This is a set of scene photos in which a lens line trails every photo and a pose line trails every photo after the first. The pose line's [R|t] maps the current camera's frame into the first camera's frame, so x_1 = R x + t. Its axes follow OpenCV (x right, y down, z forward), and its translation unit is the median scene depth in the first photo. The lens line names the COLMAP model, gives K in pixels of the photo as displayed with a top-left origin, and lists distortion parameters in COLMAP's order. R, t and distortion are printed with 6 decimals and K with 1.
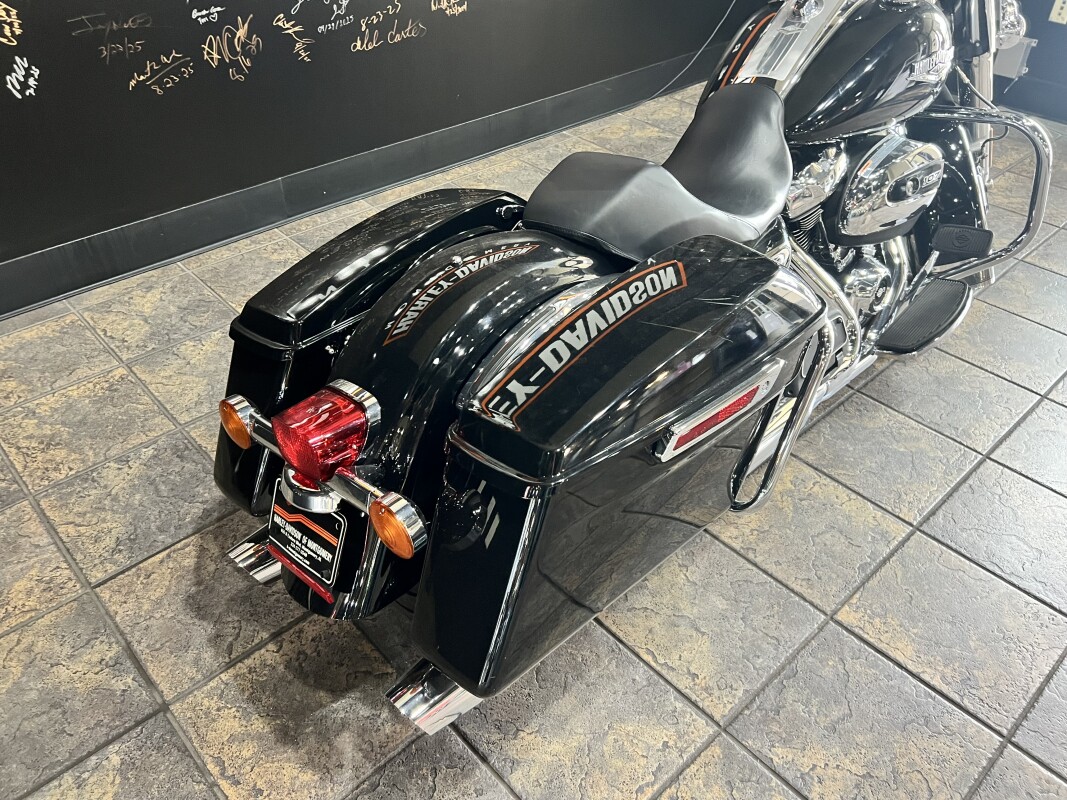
lens RADIAL K [[830.5, 0, 533.5], [0, 830.5, 400.0], [0, 0, 1]] dist [0.033691, -0.037229]
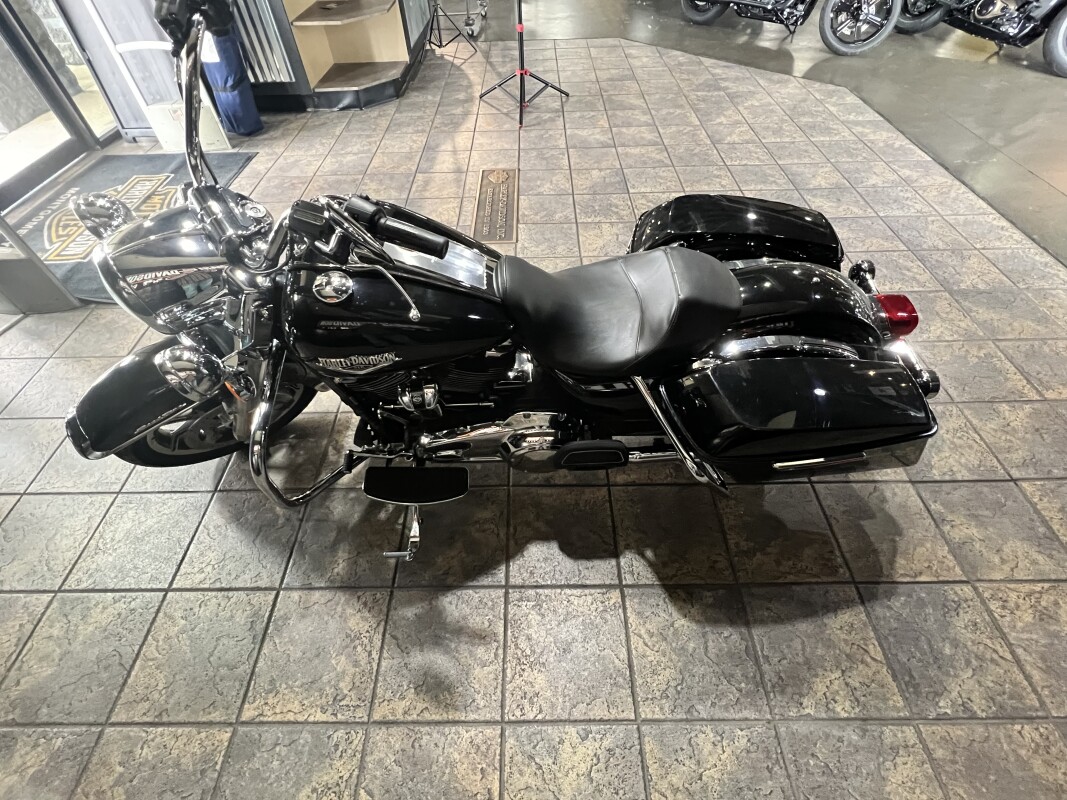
lens RADIAL K [[482.3, 0, 533.5], [0, 482.3, 400.0], [0, 0, 1]] dist [-0.000061, -0.000527]
pose [[-0.735212, -0.515778, 0.439814, -0.181177], [0.435731, 0.137408, 0.889527, -1.008678], [-0.519232, 0.845631, 0.123716, 1.113252]]
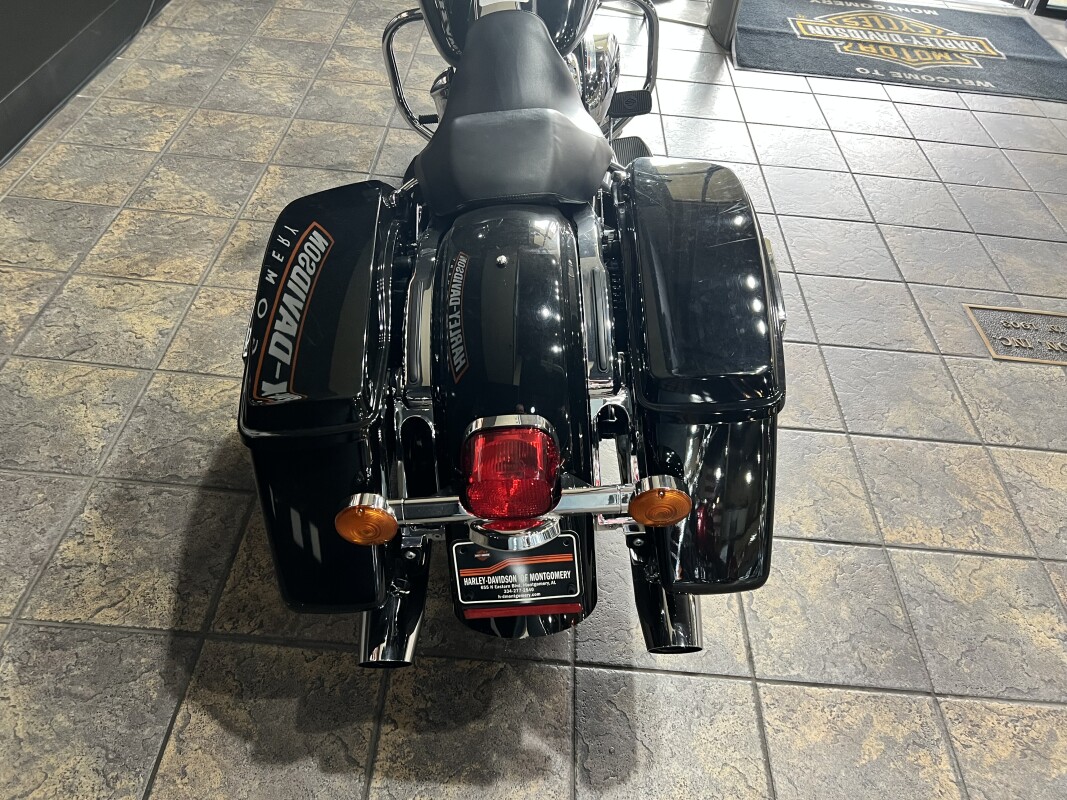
lens RADIAL K [[830.5, 0, 533.5], [0, 830.5, 400.0], [0, 0, 1]] dist [0.033691, -0.037229]
pose [[0.705716, -0.455188, 0.542927, -0.549635], [0.381414, 0.889875, 0.250291, -0.205150], [-0.597066, 0.030445, 0.801614, 0.149244]]
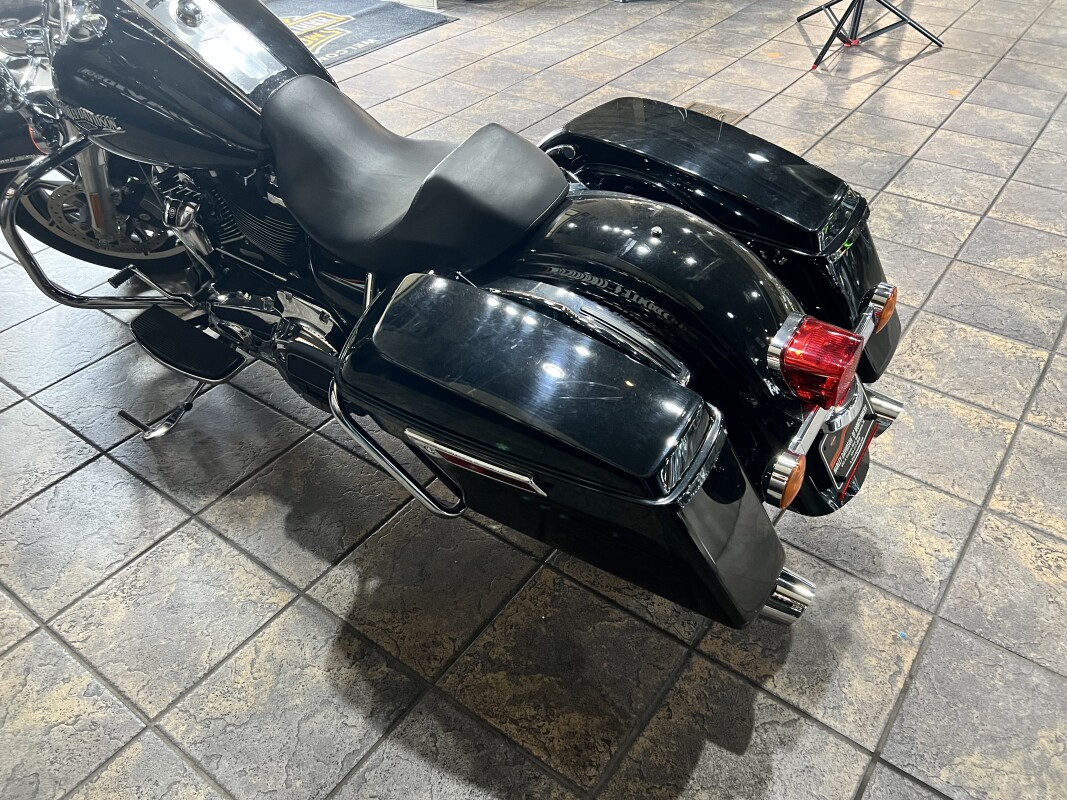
lens RADIAL K [[830.5, 0, 533.5], [0, 830.5, 400.0], [0, 0, 1]] dist [0.033691, -0.037229]
pose [[-0.187565, -0.642048, 0.743367, -0.785968], [0.624217, 0.506414, 0.594893, -0.626708], [-0.758401, 0.575603, 0.305792, 0.741308]]
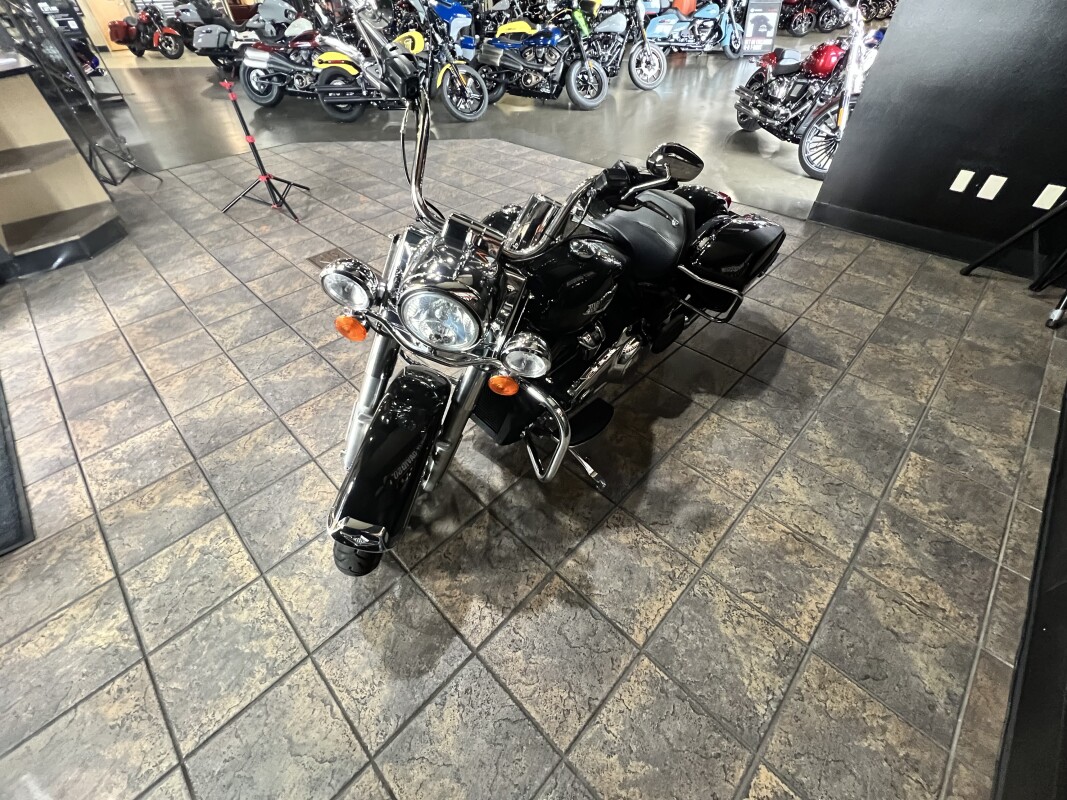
lens RADIAL K [[438.5, 0, 533.5], [0, 438.5, 400.0], [0, 0, 1]] dist [-0.002390, -0.000145]
pose [[-0.998961, 0.031523, -0.032910, 0.481085], [-0.028865, 0.121144, 0.992215, -1.307705], [0.035265, 0.992134, -0.120108, 1.556269]]
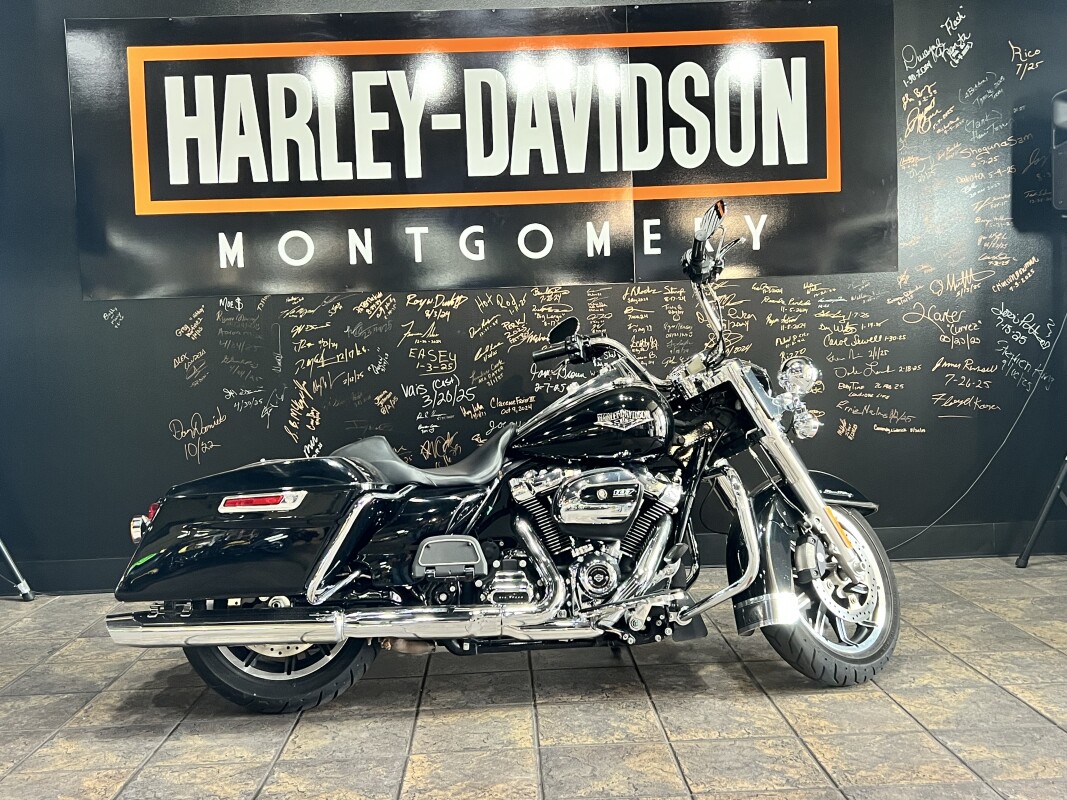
lens RADIAL K [[1095.3, 0, 533.5], [0, 1095.3, 400.0], [0, 0, 1]] dist [0.155040, -0.398703]
pose [[0.750446, -0.009864, -0.660858, 1.804116], [-0.376113, 0.815827, -0.439278, 0.537294], [0.543479, 0.578212, 0.608525, -0.317900]]
